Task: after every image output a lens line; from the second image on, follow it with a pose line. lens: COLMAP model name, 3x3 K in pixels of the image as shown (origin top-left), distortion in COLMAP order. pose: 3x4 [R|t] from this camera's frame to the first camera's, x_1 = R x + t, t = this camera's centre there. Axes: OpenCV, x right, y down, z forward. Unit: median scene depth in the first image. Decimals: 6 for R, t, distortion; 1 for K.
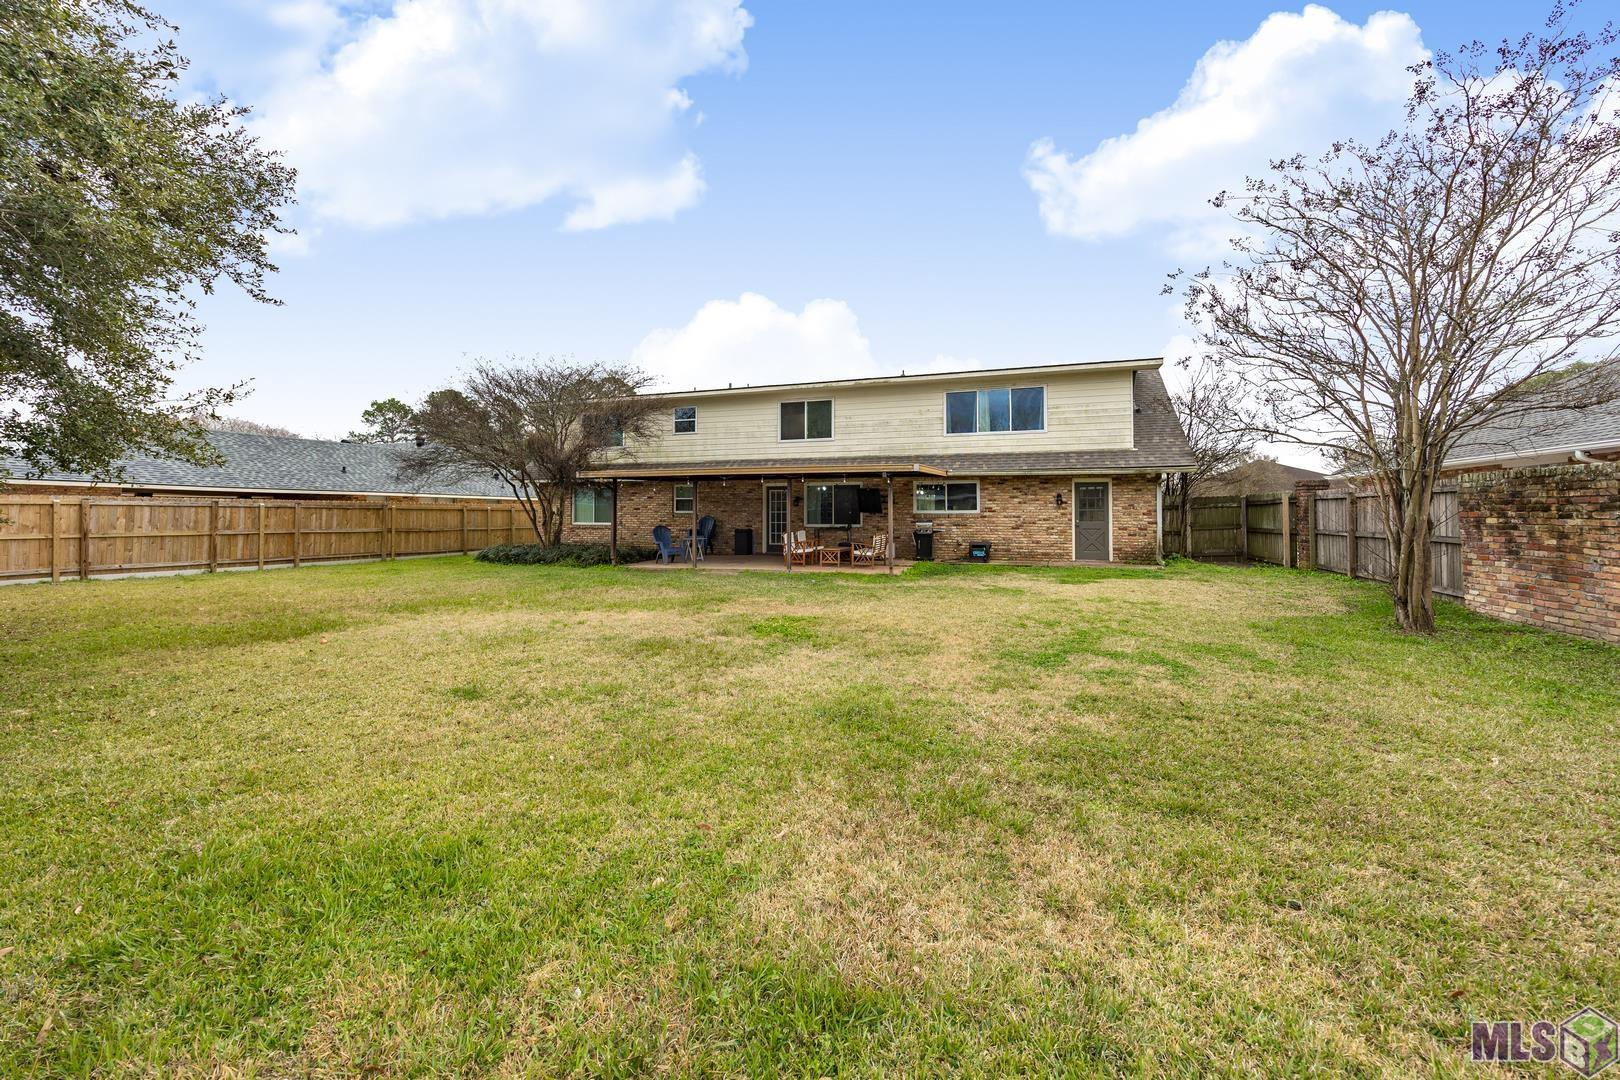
lens RADIAL K [[635.8, 0, 810.2], [0, 635.8, 508.8], [0, 0, 1]] dist [-0.003210, -0.000328]
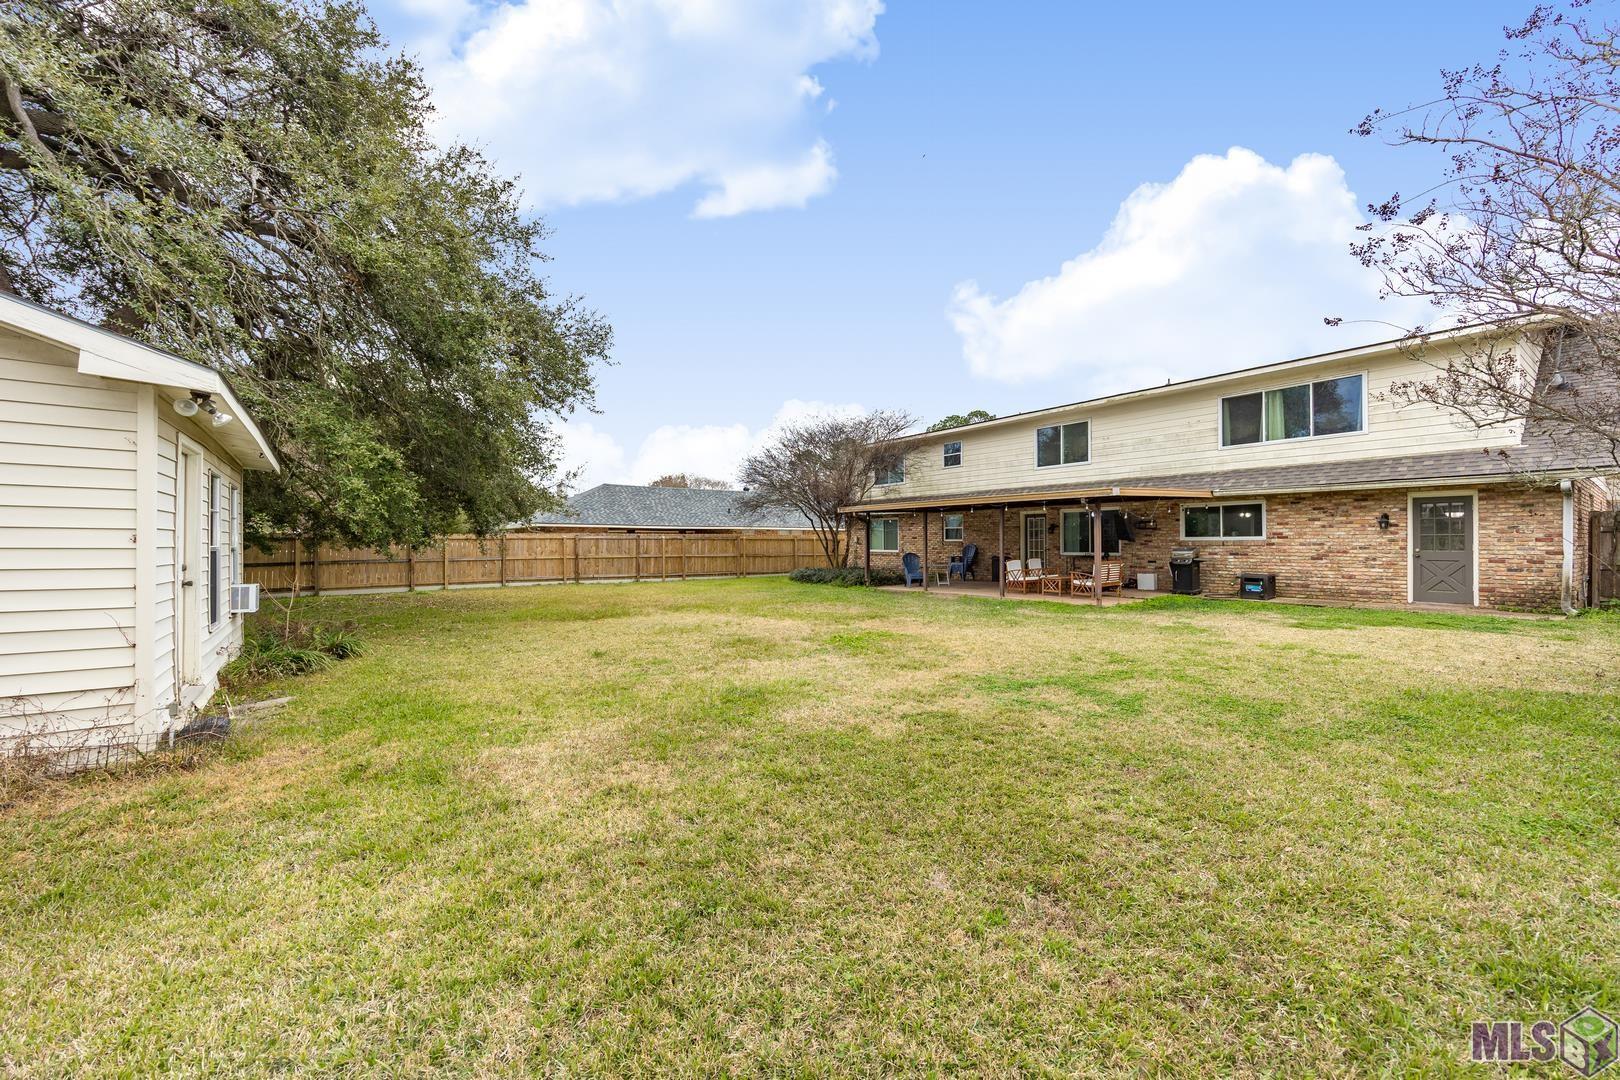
lens RADIAL K [[635.8, 0, 827.4], [0, 635.8, 542.9], [0, 0, 1]] dist [-0.003210, -0.000328]
pose [[0.819608, -0.003574, -0.572913, 0.275927], [0.010012, 0.999917, 0.008085, -0.001520], [0.572837, -0.012362, 0.819576, 0.000735]]
